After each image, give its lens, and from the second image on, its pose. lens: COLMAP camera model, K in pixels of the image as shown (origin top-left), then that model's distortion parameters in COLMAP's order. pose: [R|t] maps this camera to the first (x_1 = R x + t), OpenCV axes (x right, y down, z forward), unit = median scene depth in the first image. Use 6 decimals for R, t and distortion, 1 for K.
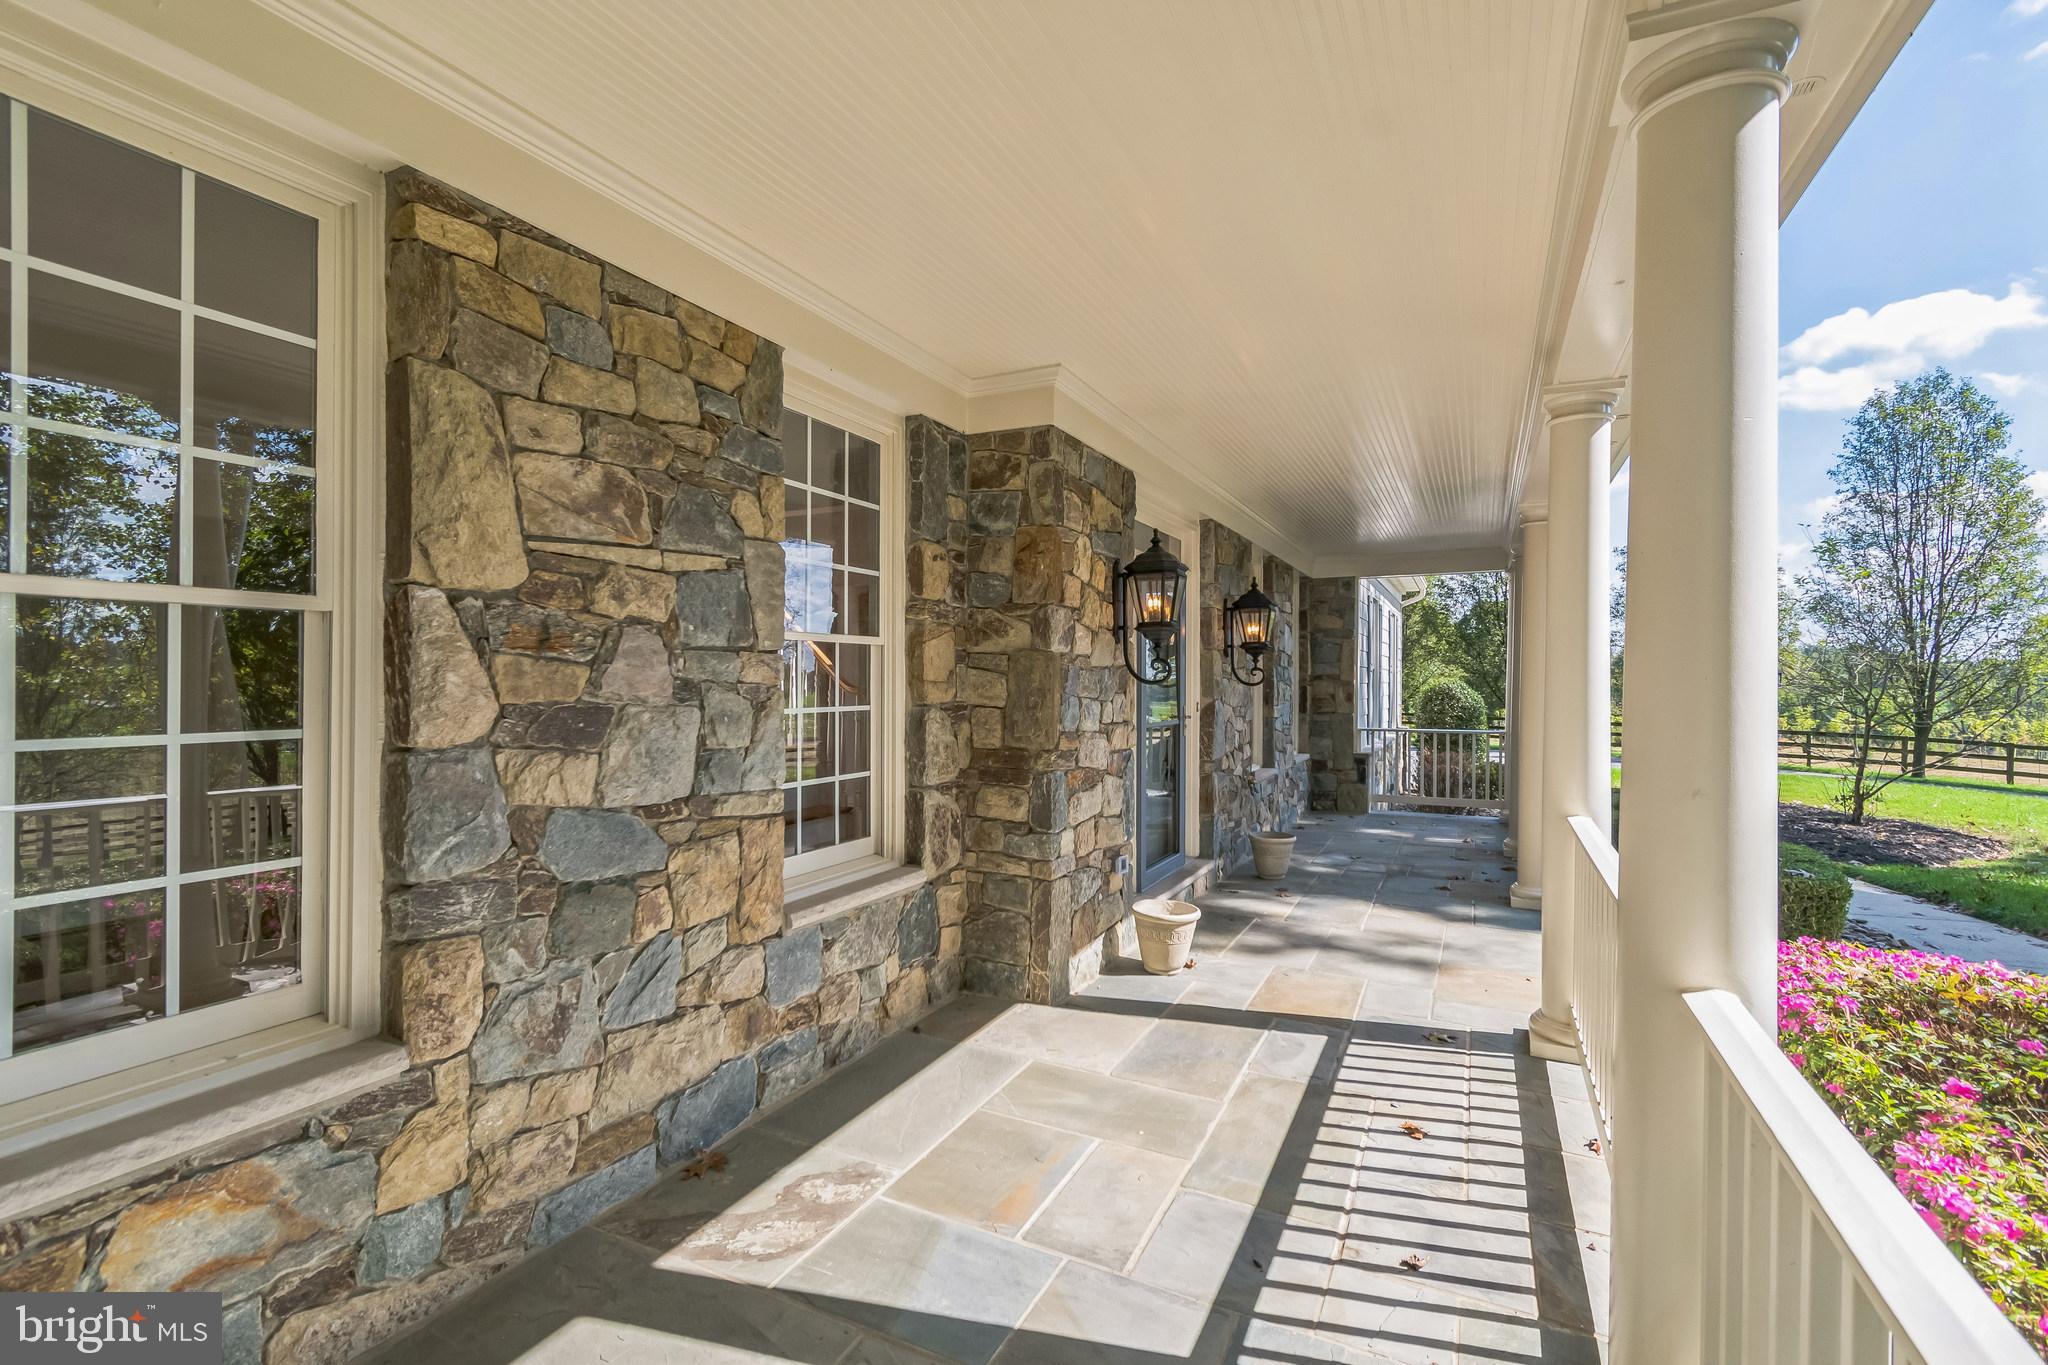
lens RADIAL K [[911.2, 0, 1021.3], [0, 911.2, 684.0], [0, 0, 1]] dist [0.002603, 0.000184]
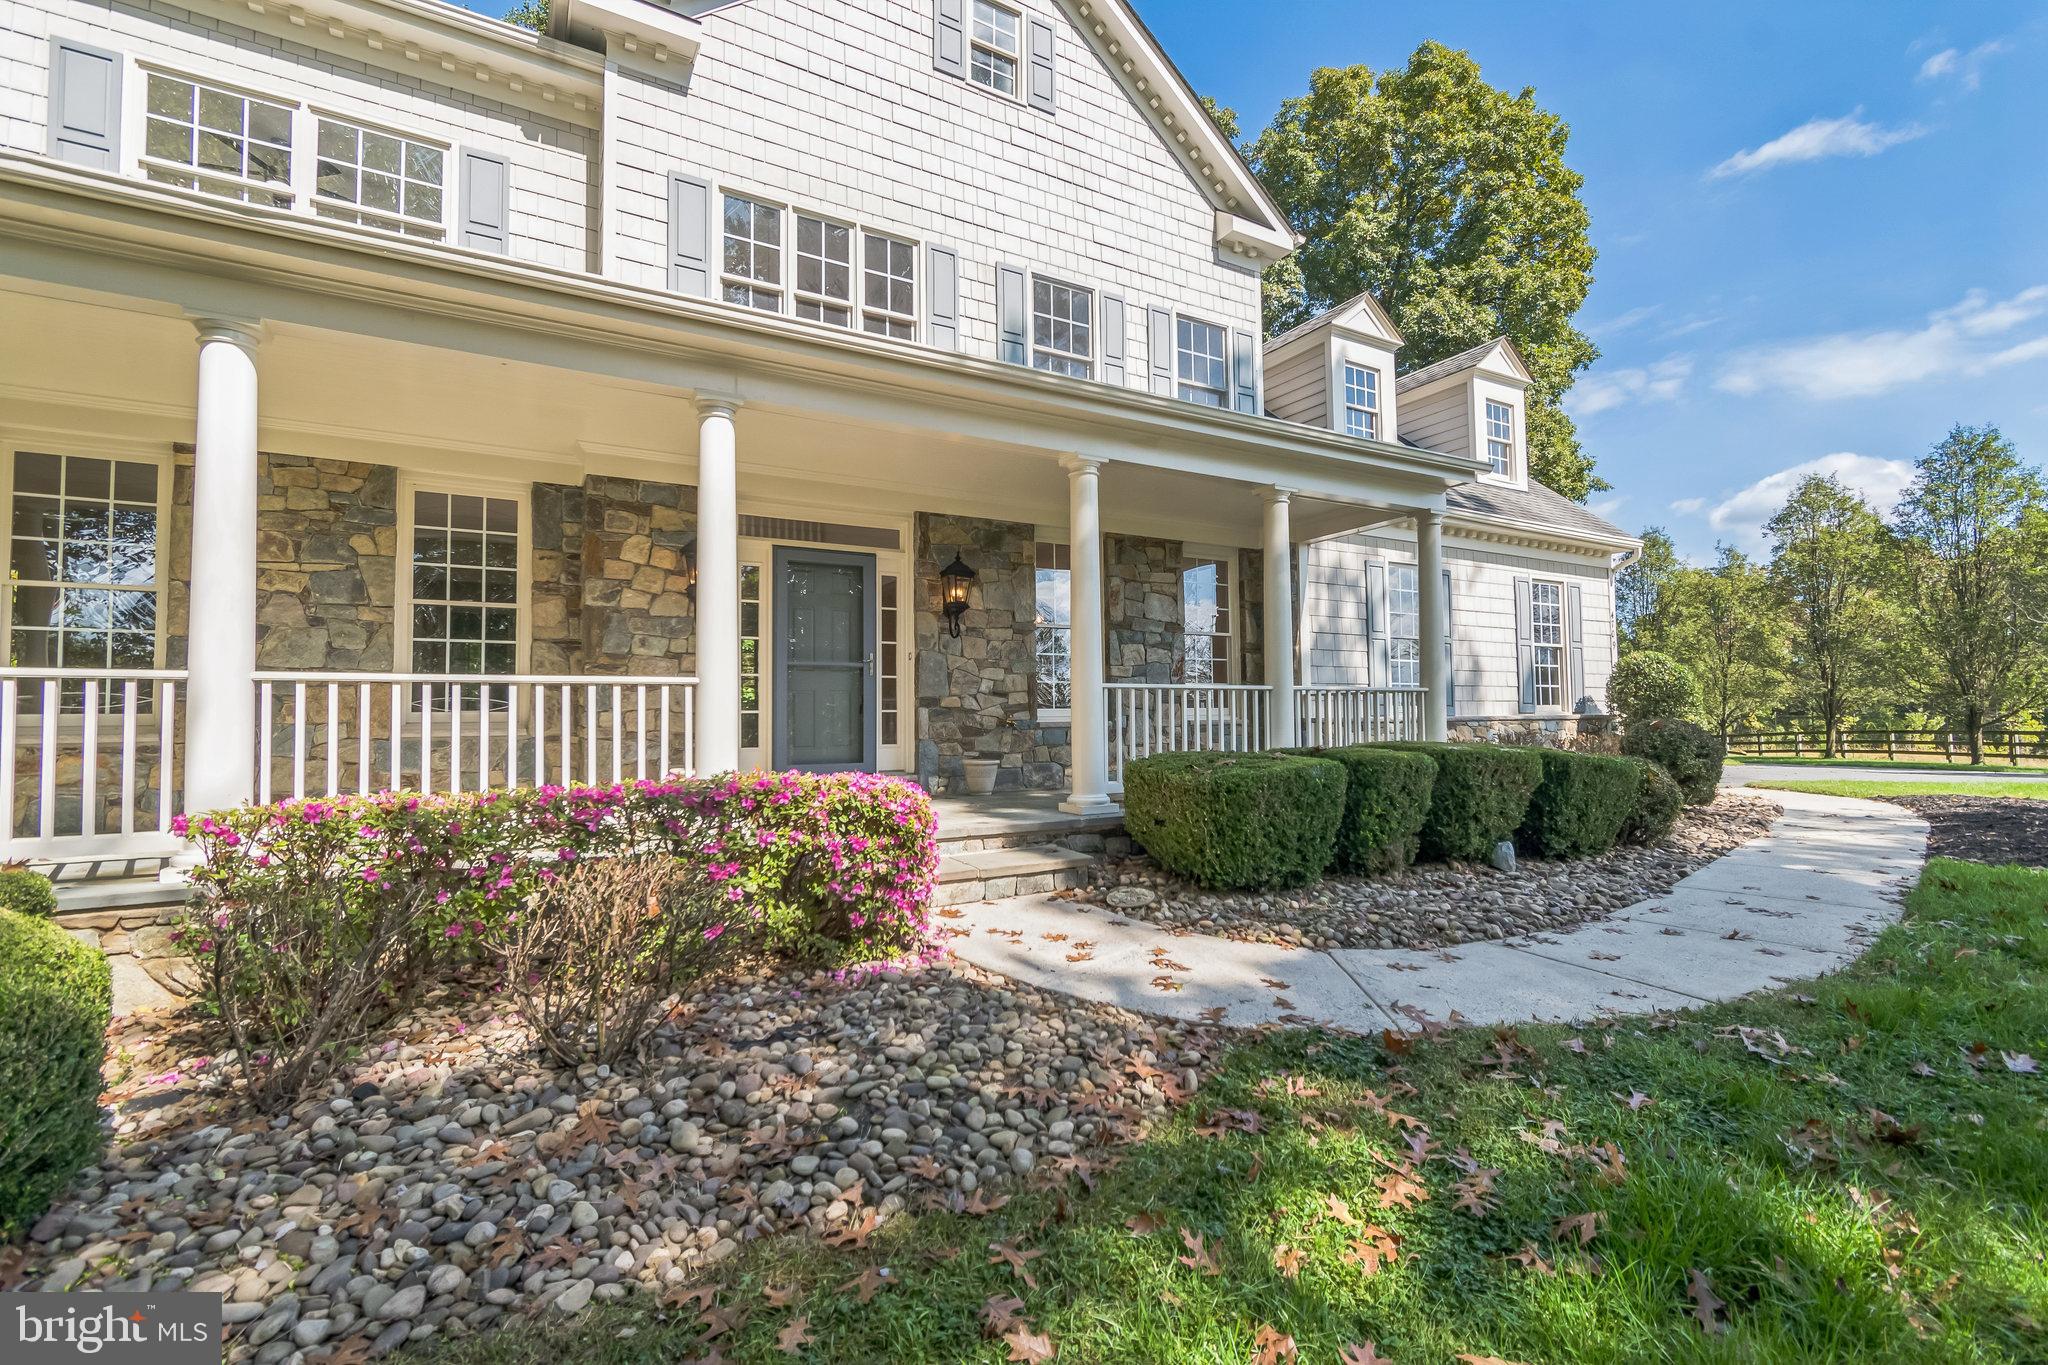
lens RADIAL K [[911.2, 0, 1031.5], [0, 911.2, 683.4], [0, 0, 1]] dist [0.002603, 0.000184]
pose [[0.841383, -0.042690, -0.538750, 2.391828], [0.015688, 0.998384, -0.054612, 0.316701], [0.540211, 0.037498, 0.840694, 0.020485]]
